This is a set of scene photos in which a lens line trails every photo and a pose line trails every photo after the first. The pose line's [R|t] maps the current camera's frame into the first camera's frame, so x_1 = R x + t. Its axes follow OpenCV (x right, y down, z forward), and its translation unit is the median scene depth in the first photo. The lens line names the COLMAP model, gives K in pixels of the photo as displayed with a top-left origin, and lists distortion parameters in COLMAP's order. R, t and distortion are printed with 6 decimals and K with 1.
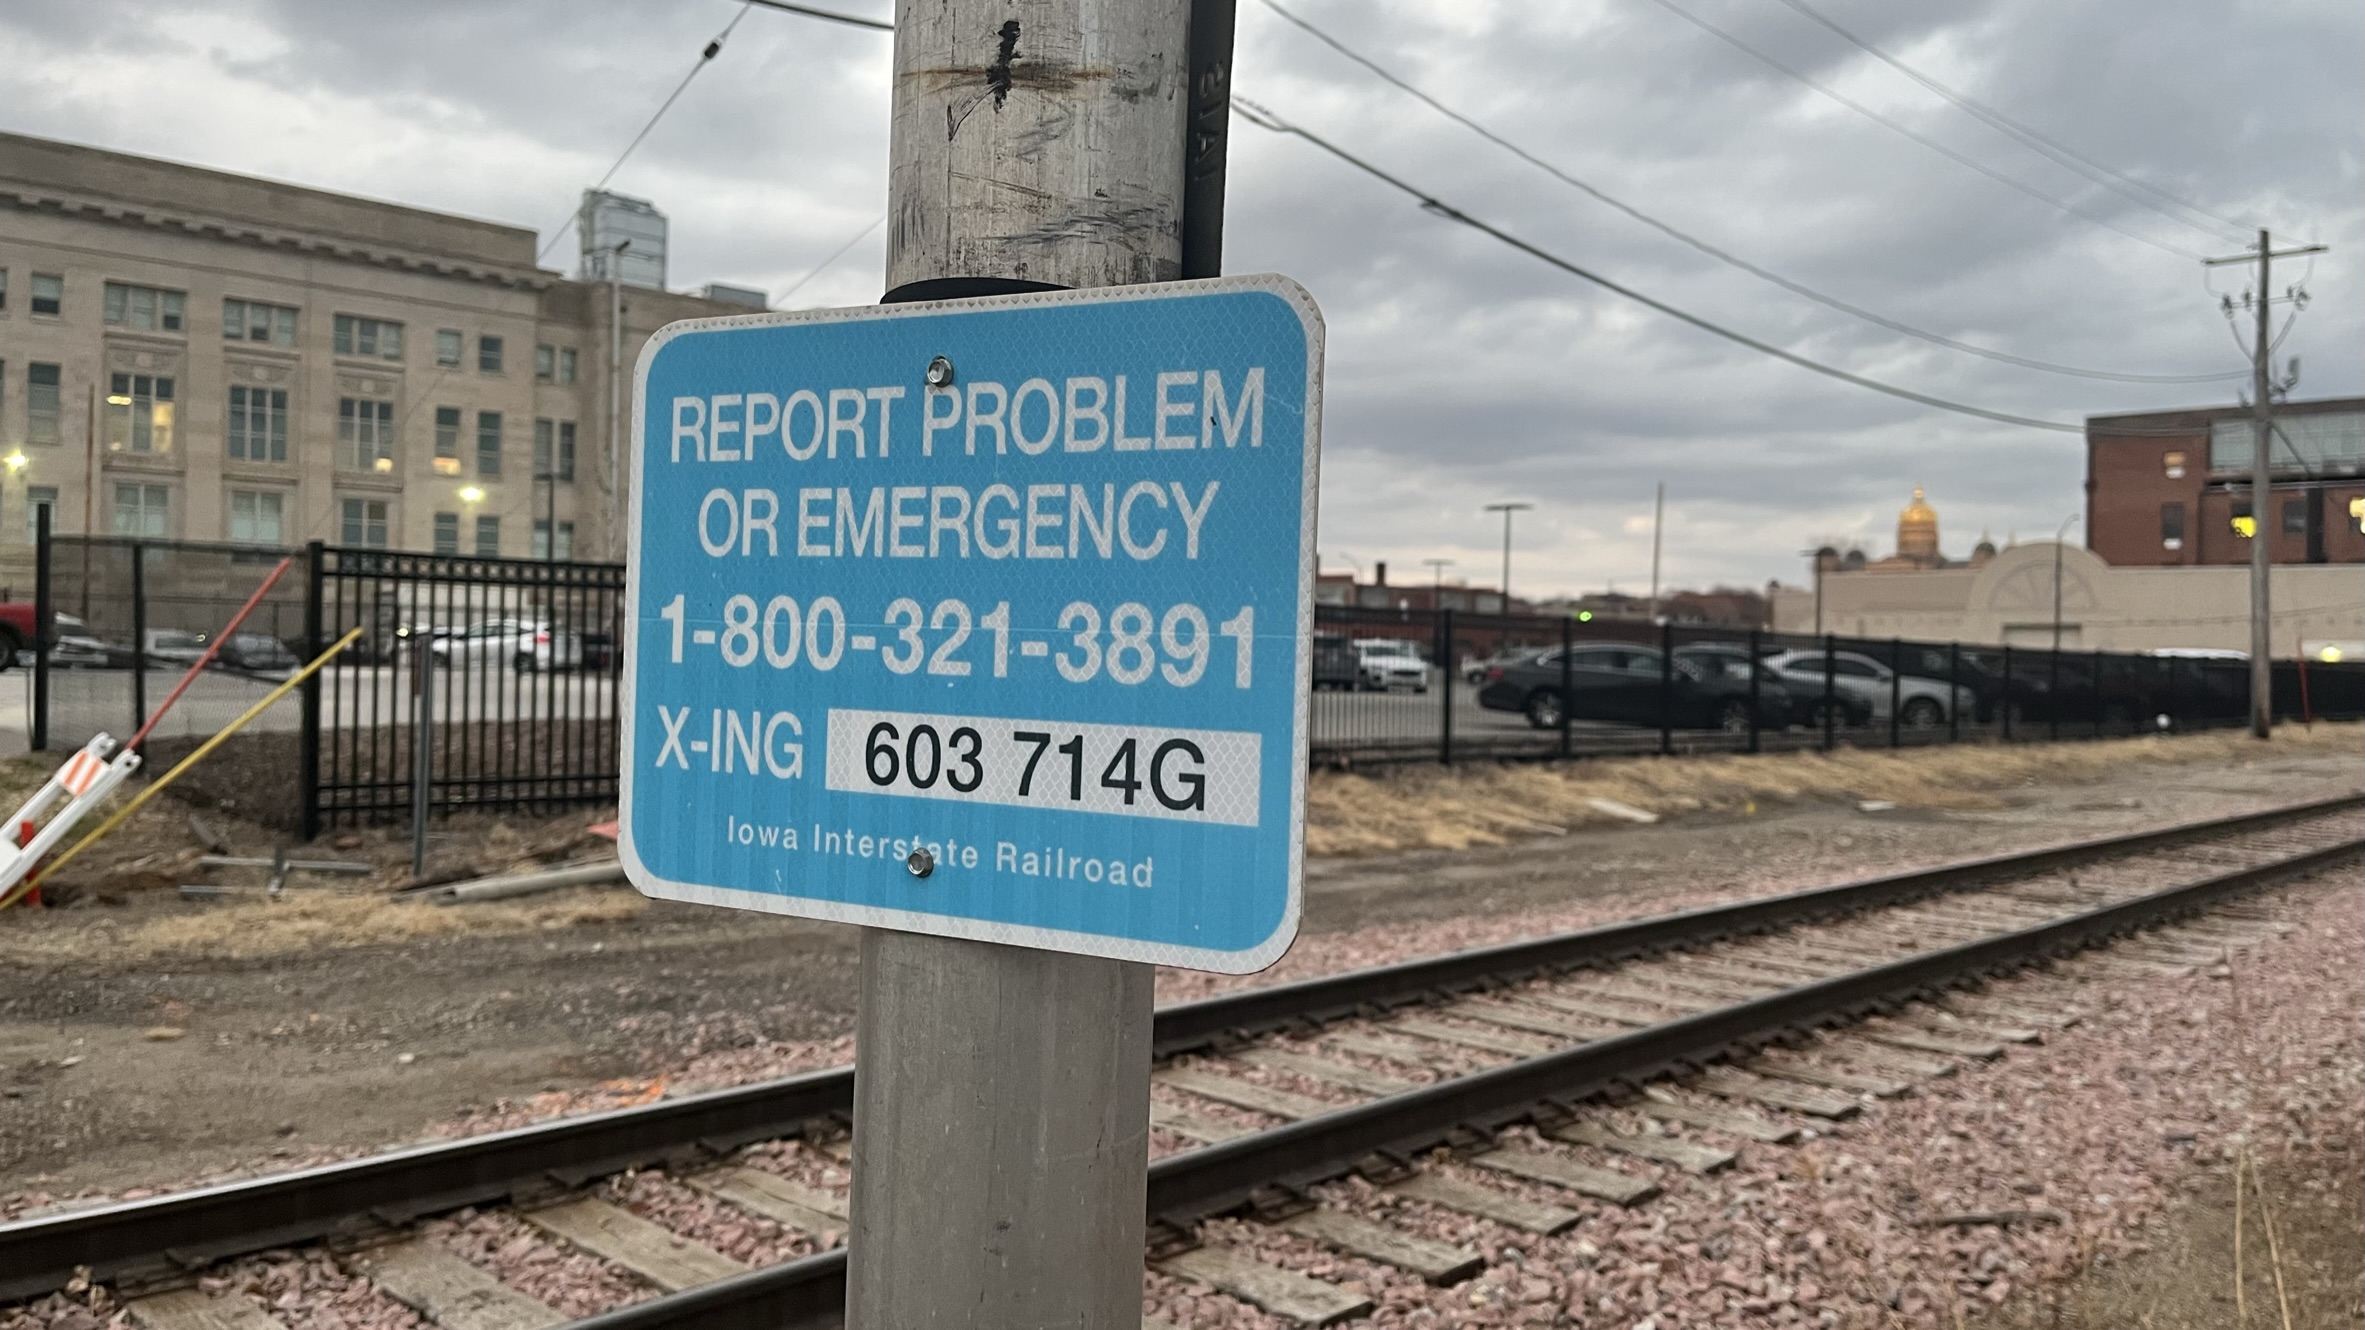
lens RADIAL K [[1785.8, 0, 1182.9], [0, 1785.8, 653.8], [0, 0, 1]] dist [0.007484, -0.027462]
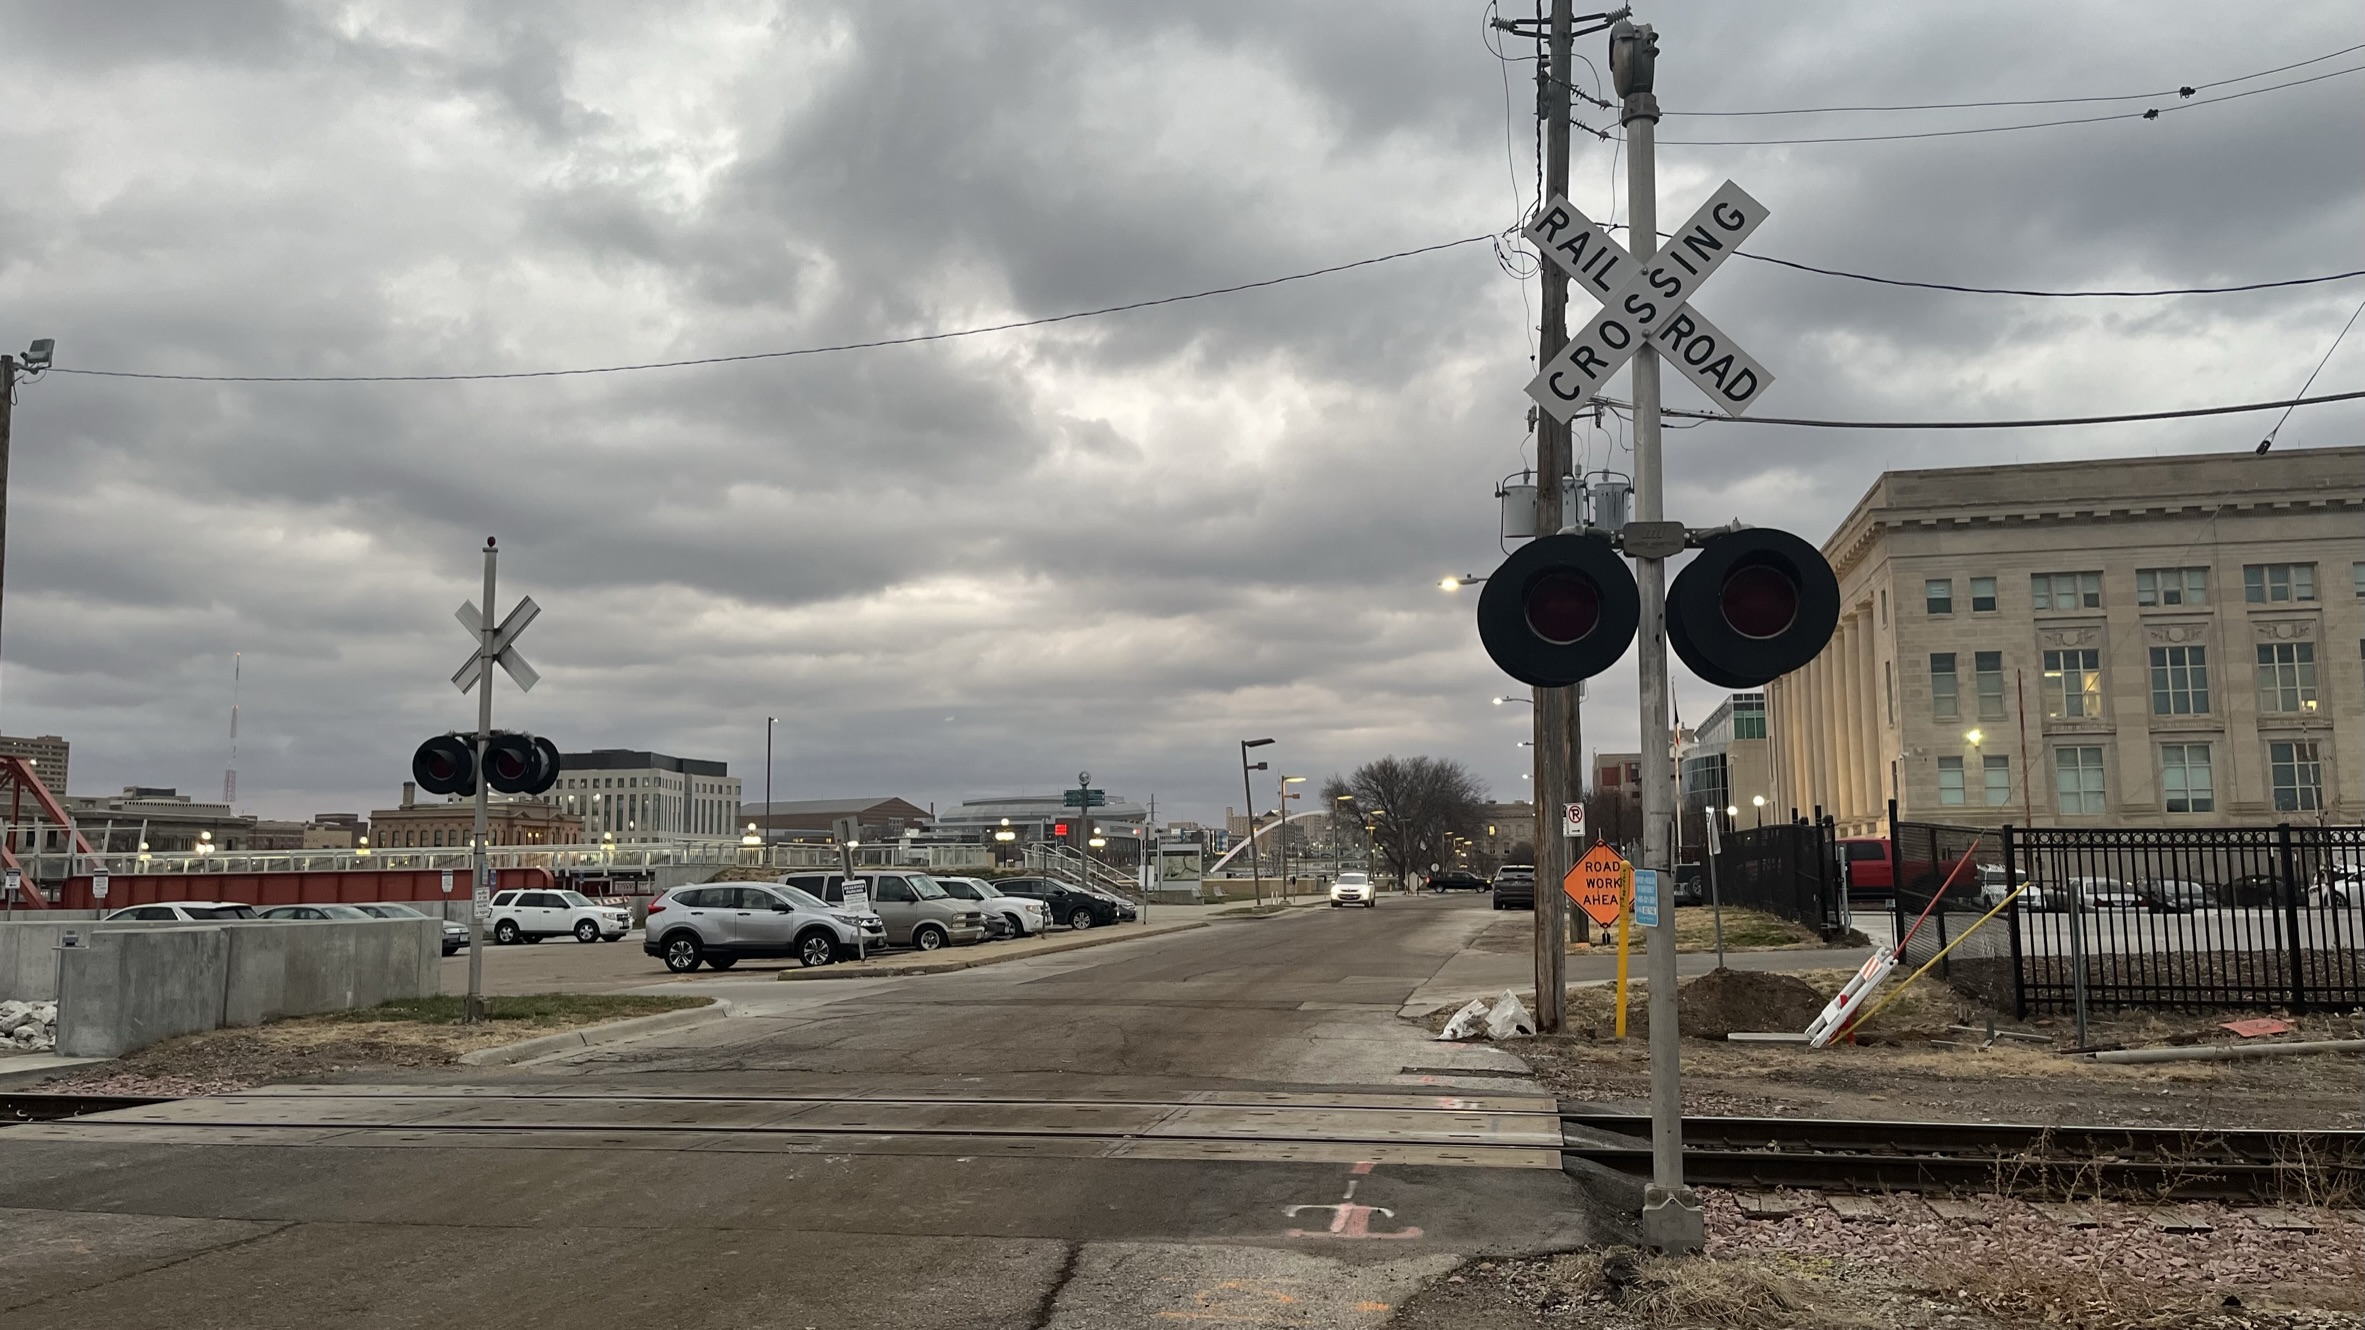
lens RADIAL K [[1802.7, 0, 1201.9], [0, 1802.7, 653.4], [0, 0, 1]] dist [0.052072, -0.064643]
pose [[0.536014, -0.128663, -0.834347, 0.121914], [0.016806, 0.989748, -0.141831, 0.000225], [0.844042, 0.062001, 0.532681, -0.115314]]
